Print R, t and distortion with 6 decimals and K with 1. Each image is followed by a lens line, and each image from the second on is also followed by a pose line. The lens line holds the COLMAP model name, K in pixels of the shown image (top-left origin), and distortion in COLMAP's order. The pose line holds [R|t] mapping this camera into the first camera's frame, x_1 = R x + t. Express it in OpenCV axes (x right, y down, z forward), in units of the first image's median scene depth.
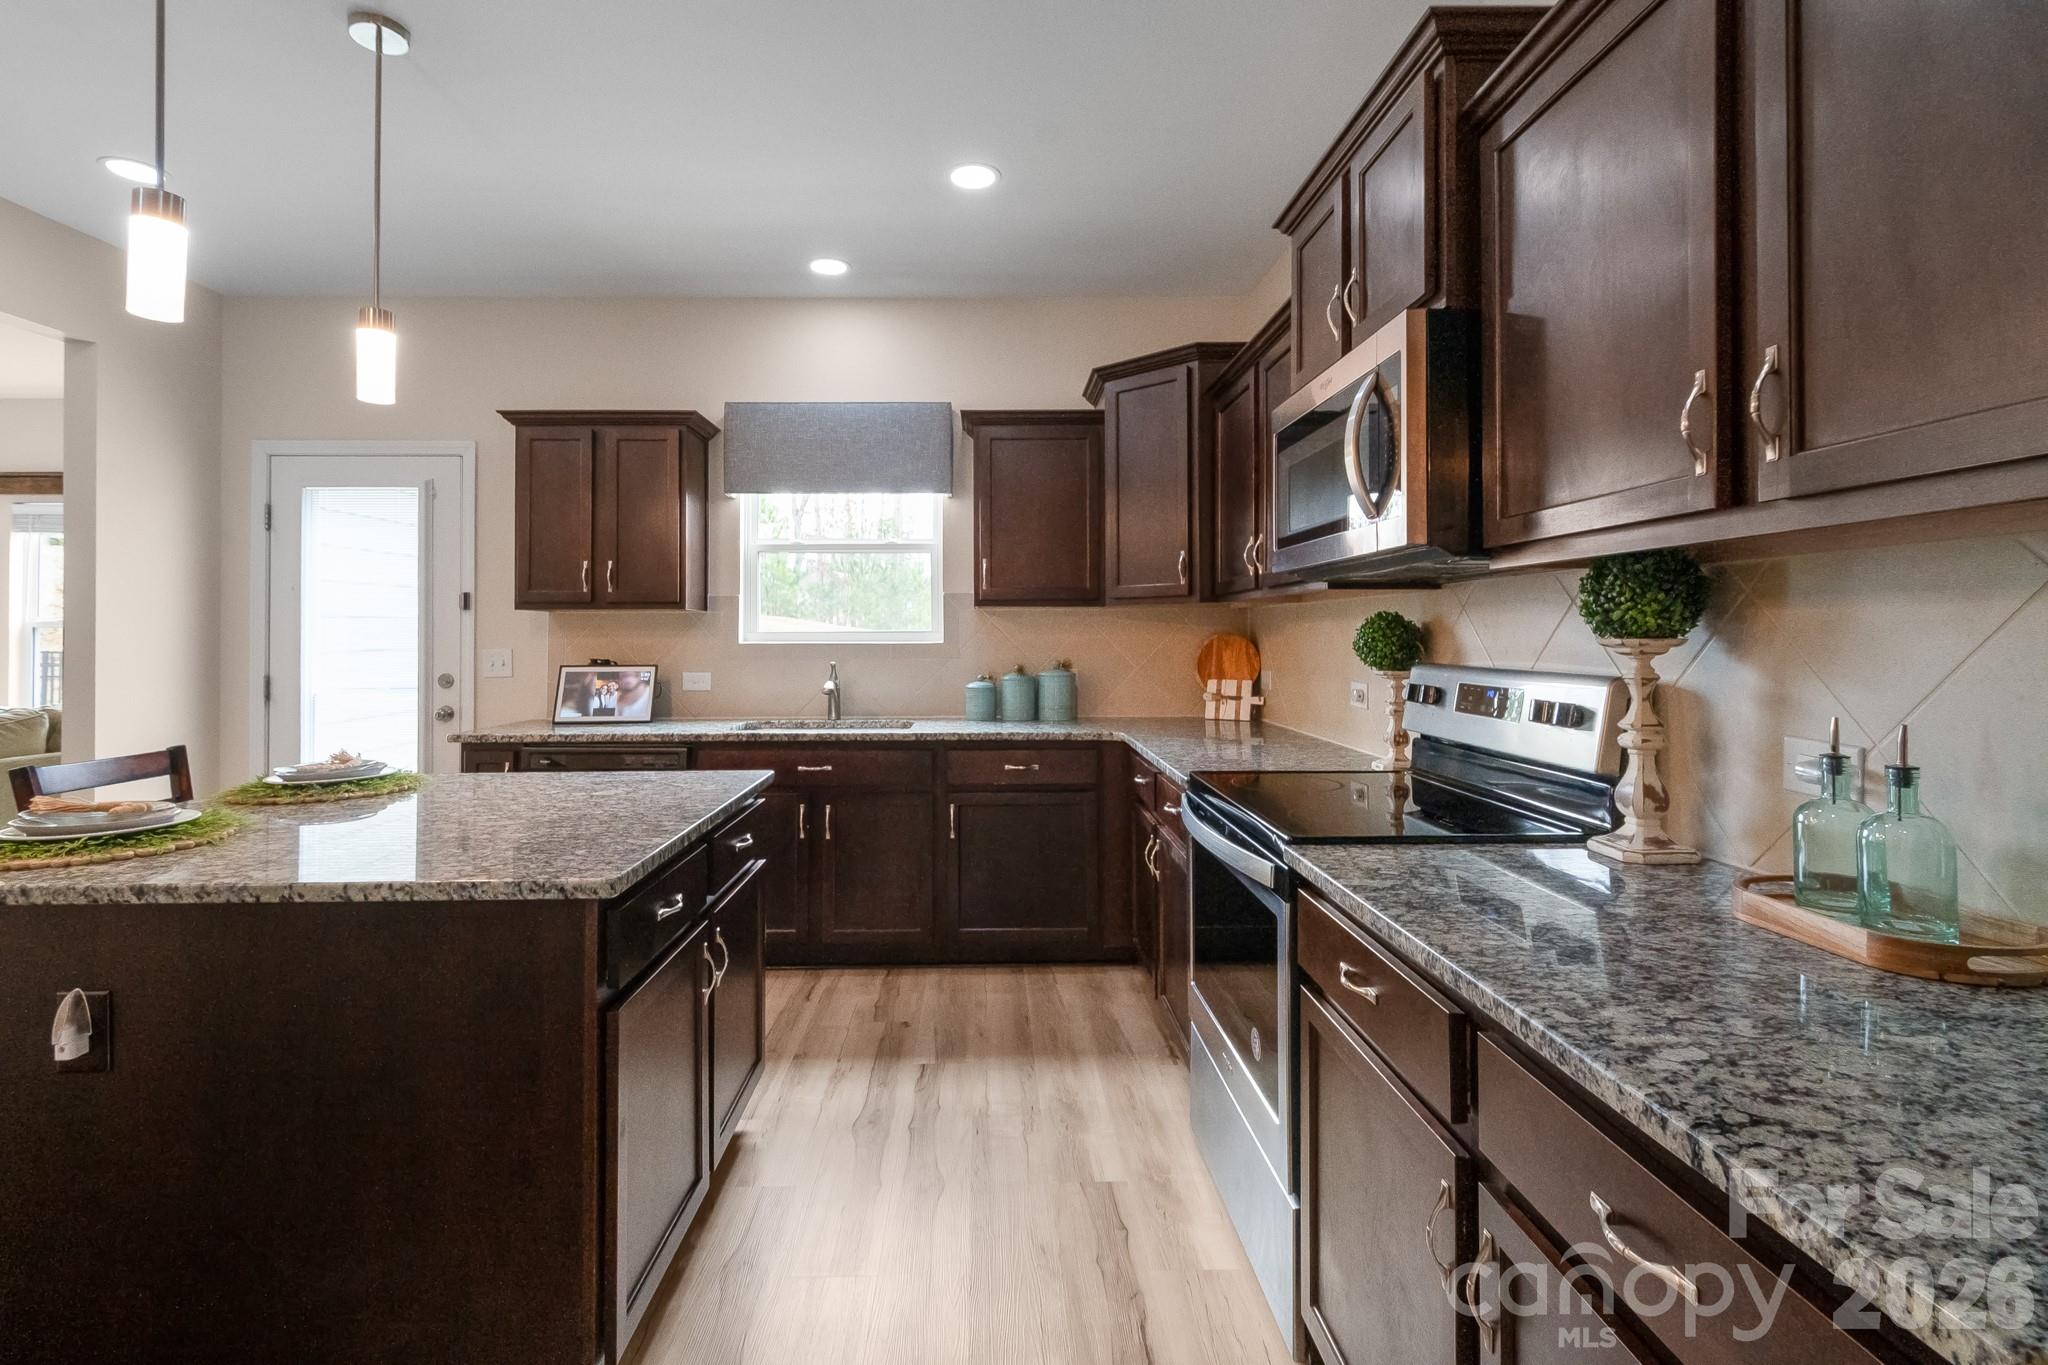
lens RADIAL K [[950.6, 0, 993.5], [0, 950.6, 624.0], [0, 0, 1]] dist [-0.001358, -0.000696]
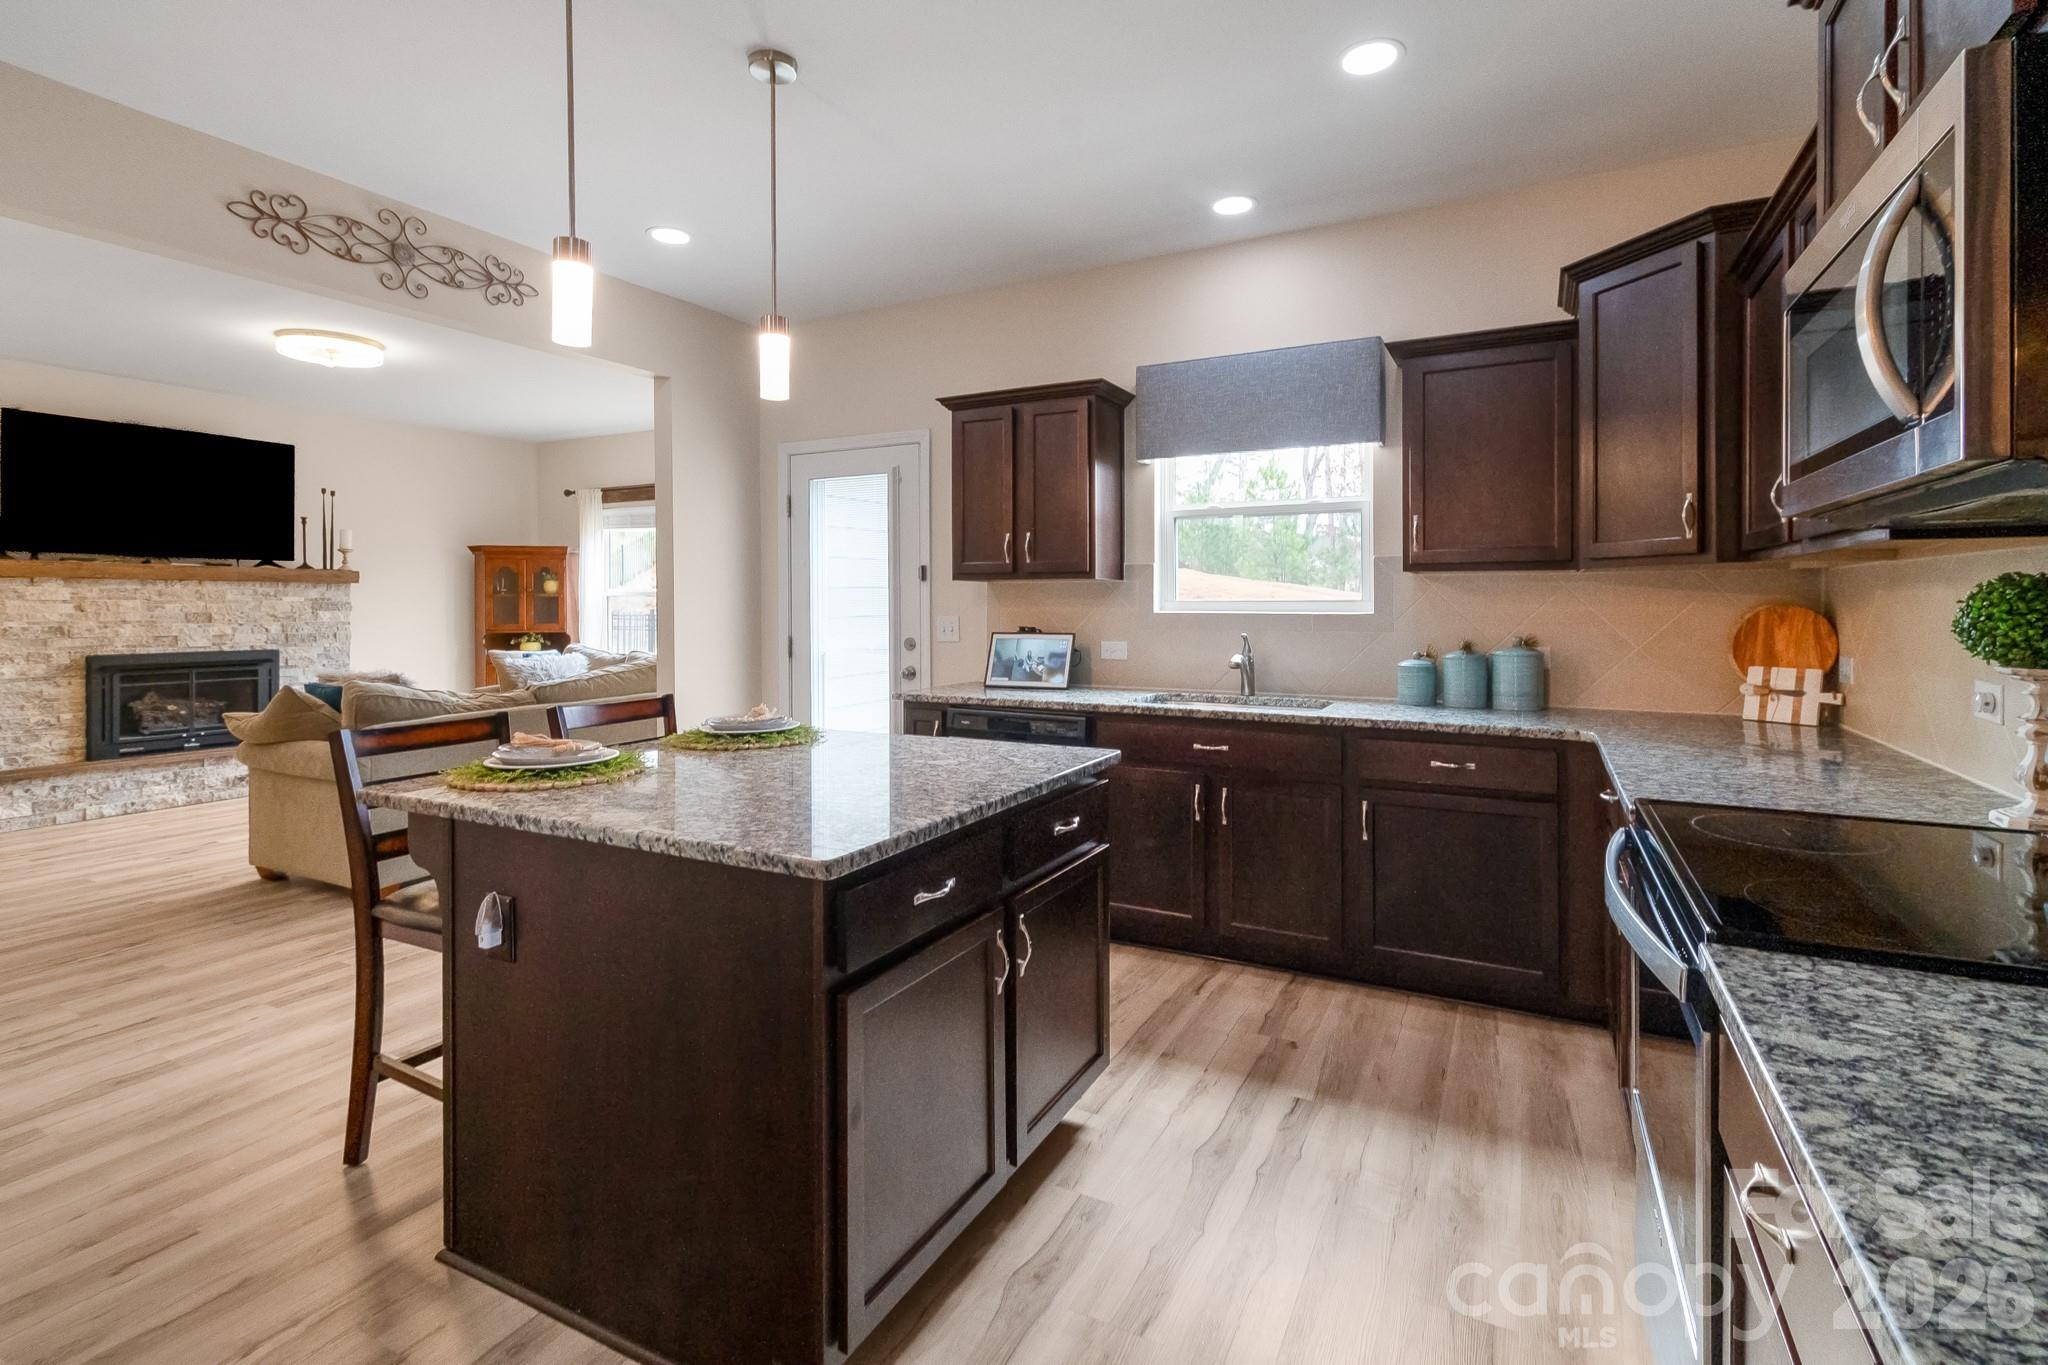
lens RADIAL K [[942.1, 0, 1026.3], [0, 942.1, 605.7], [0, 0, 1]] dist [0.002066, -0.000221]
pose [[0.878667, 0.003658, -0.477421, 0.089477], [0.004195, 0.999873, 0.015382, -0.002525], [0.477417, -0.015518, 0.878540, 0.096055]]
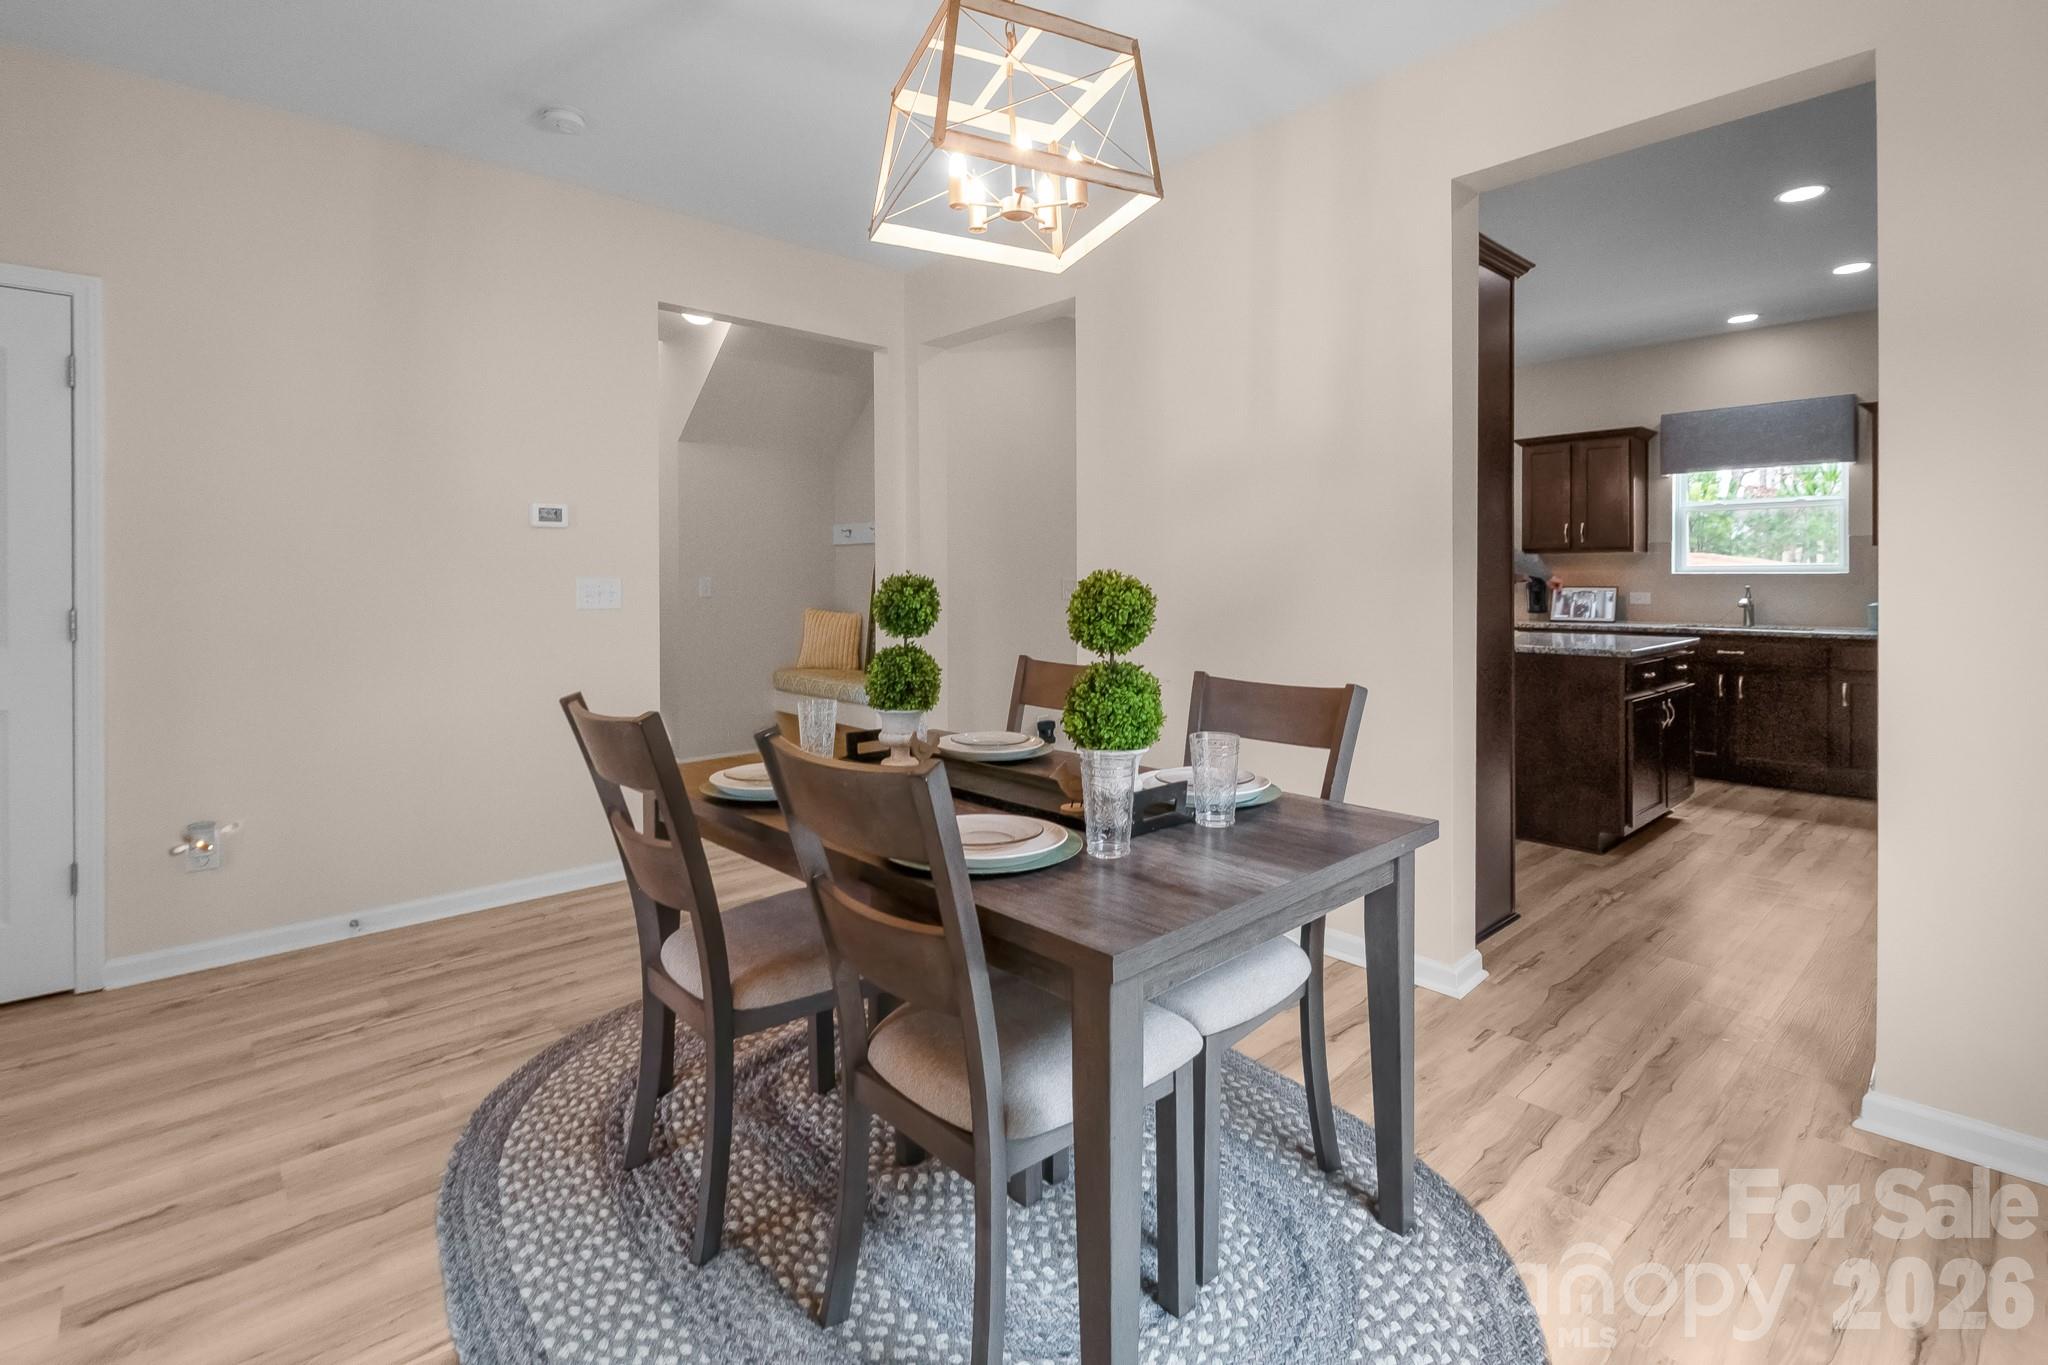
lens RADIAL K [[970.0, 0, 1025.5], [0, 970.0, 573.6], [0, 0, 1]] dist [-0.001703, -0.000375]
pose [[0.671849, 0.002189, -0.740685, 0.200132], [0.005092, 0.999958, 0.007575, 0.004188], [0.740671, -0.008861, 0.671810, -0.871659]]
